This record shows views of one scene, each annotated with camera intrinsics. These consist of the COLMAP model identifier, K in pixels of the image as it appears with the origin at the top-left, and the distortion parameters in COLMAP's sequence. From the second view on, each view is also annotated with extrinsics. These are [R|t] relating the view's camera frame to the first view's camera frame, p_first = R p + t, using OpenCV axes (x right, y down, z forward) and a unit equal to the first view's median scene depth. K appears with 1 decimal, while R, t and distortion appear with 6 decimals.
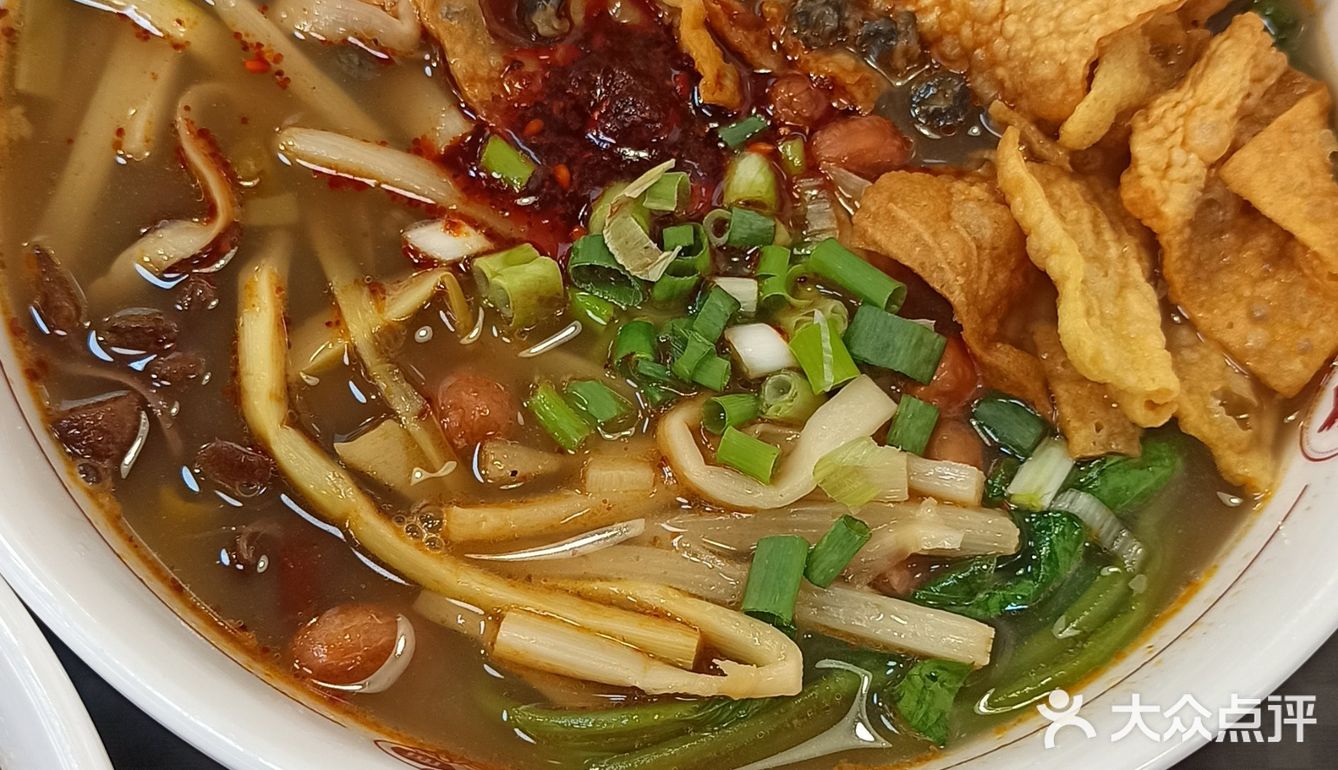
lens RADIAL K [[2137.9, 0, 669.0], [0, 2137.9, 385.0], [0, 0, 1]] dist [0.043119, -0.128069]
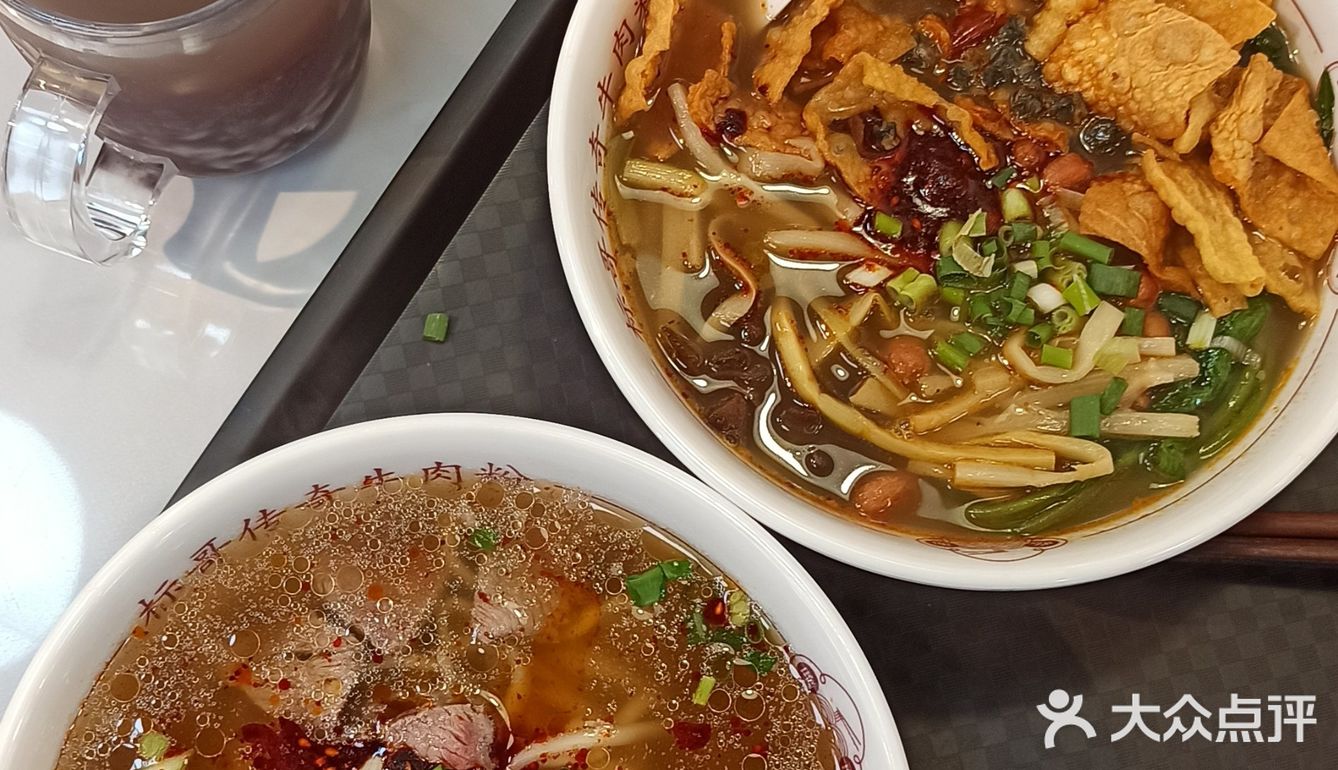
lens RADIAL K [[2137.9, 0, 669.0], [0, 2137.9, 385.0], [0, 0, 1]] dist [0.043119, -0.128069]
pose [[0.975954, -0.217196, 0.018434, -0.335877], [0.212030, 0.965546, 0.150875, -0.299488], [-0.050568, -0.143338, 0.988381, -0.878242]]
